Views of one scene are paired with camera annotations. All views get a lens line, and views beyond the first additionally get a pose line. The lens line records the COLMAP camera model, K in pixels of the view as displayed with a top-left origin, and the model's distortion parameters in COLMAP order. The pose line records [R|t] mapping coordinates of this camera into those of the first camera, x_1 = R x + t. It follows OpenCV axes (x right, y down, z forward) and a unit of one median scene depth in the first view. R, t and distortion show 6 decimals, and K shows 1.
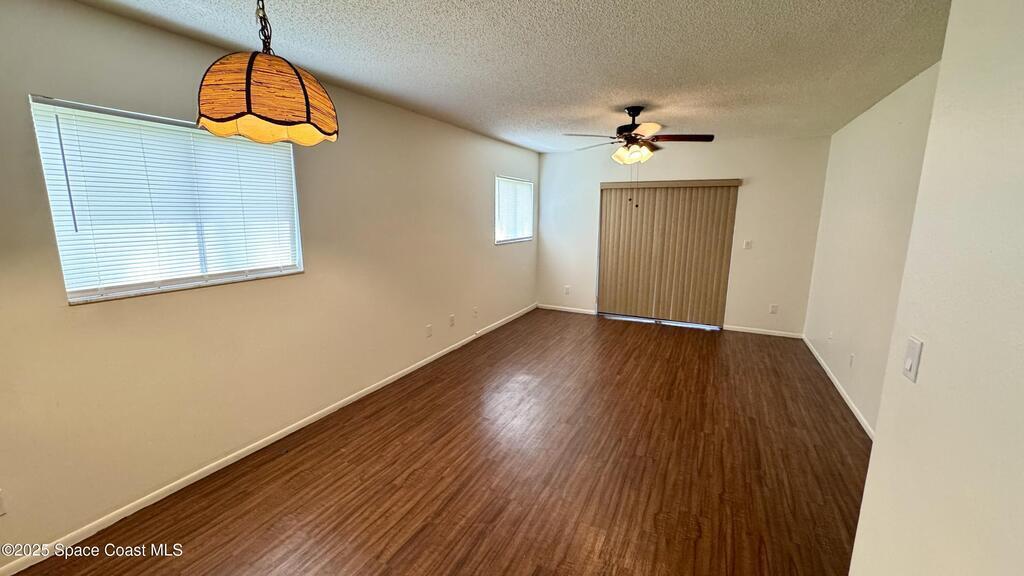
lens RADIAL K [[407.8, 0, 510.9], [0, 407.8, 285.4], [0, 0, 1]] dist [-0.000347, -0.000333]
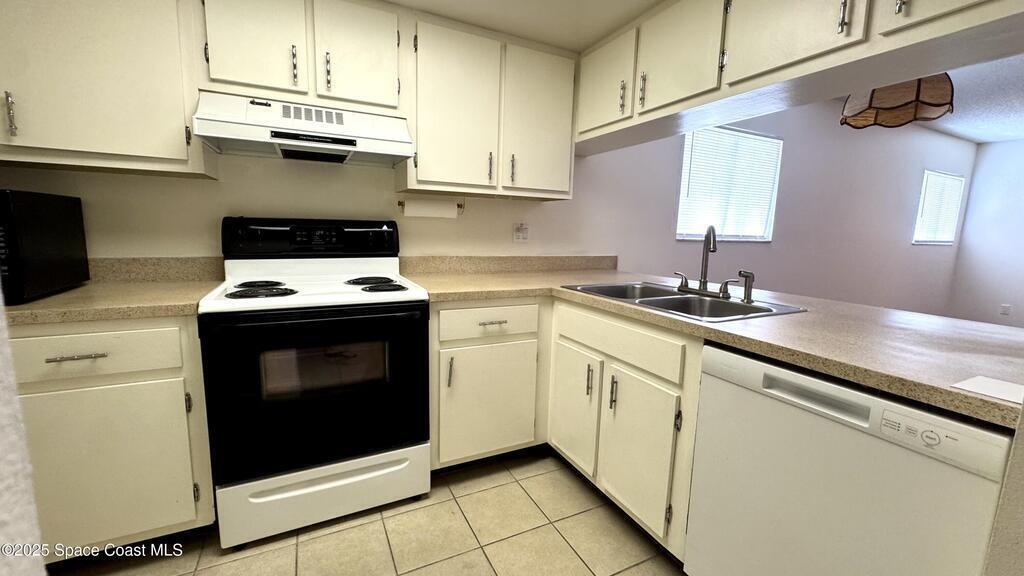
lens RADIAL K [[407.8, 0, 511.5], [0, 407.8, 286.9], [0, 0, 1]] dist [-0.000347, -0.000333]
pose [[0.805133, 0.106348, -0.583482, -0.405263], [-0.131217, 0.991354, -0.000375, 0.211386], [0.578397, 0.076865, 0.812126, -0.483854]]
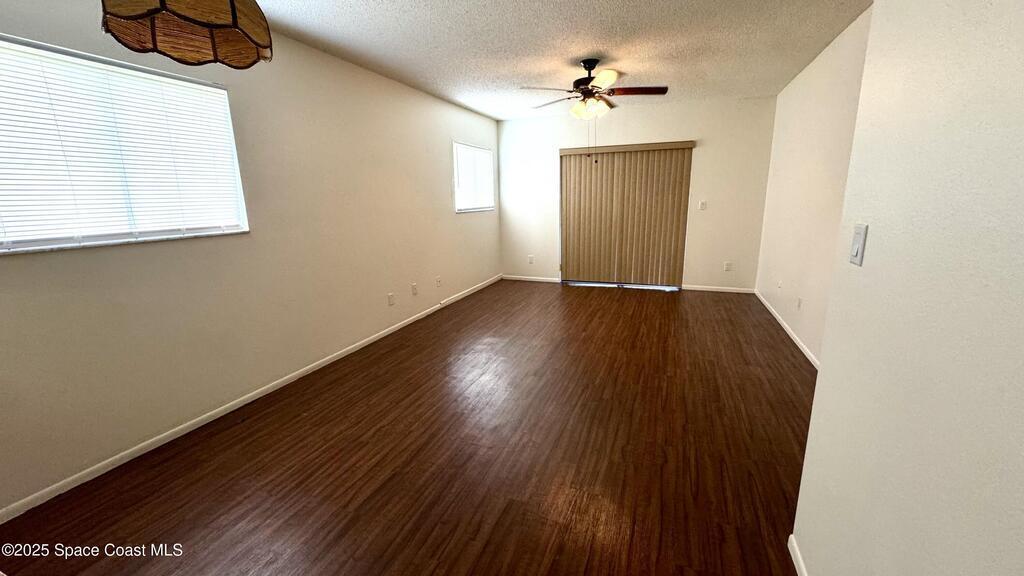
lens RADIAL K [[407.8, 0, 510.8], [0, 407.8, 285.3], [0, 0, 1]] dist [-0.000347, -0.000333]
pose [[0.995464, -0.044662, 0.084004, 0.004433], [0.041656, 0.998439, 0.037204, 0.078321], [-0.085534, -0.033536, 0.995771, 0.014129]]
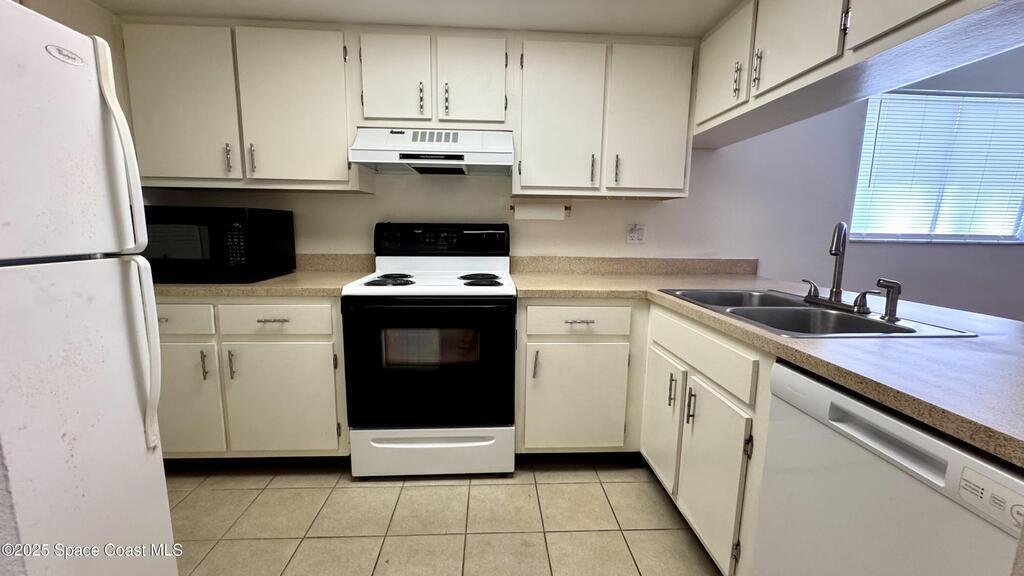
lens RADIAL K [[407.8, 0, 512.4], [0, 407.8, 286.6], [0, 0, 1]] dist [-0.000347, -0.000333]
pose [[0.502879, 0.133625, -0.853965, -0.300790], [-0.165948, 0.984524, 0.056331, 0.196593], [0.848277, 0.113387, 0.517272, -0.414126]]
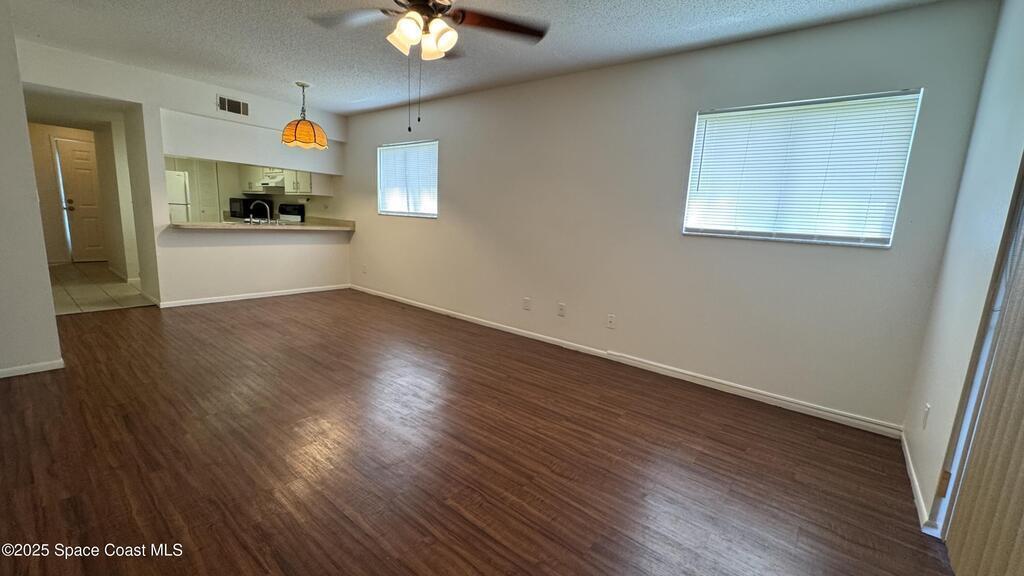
lens RADIAL K [[407.8, 0, 511.8], [0, 407.8, 291.5], [0, 0, 1]] dist [-0.000347, -0.000333]
pose [[-0.201437, 0.165869, -0.965355, 1.092468], [-0.222781, 0.951969, 0.210056, -0.167513], [0.953830, 0.257376, -0.154810, 1.634485]]
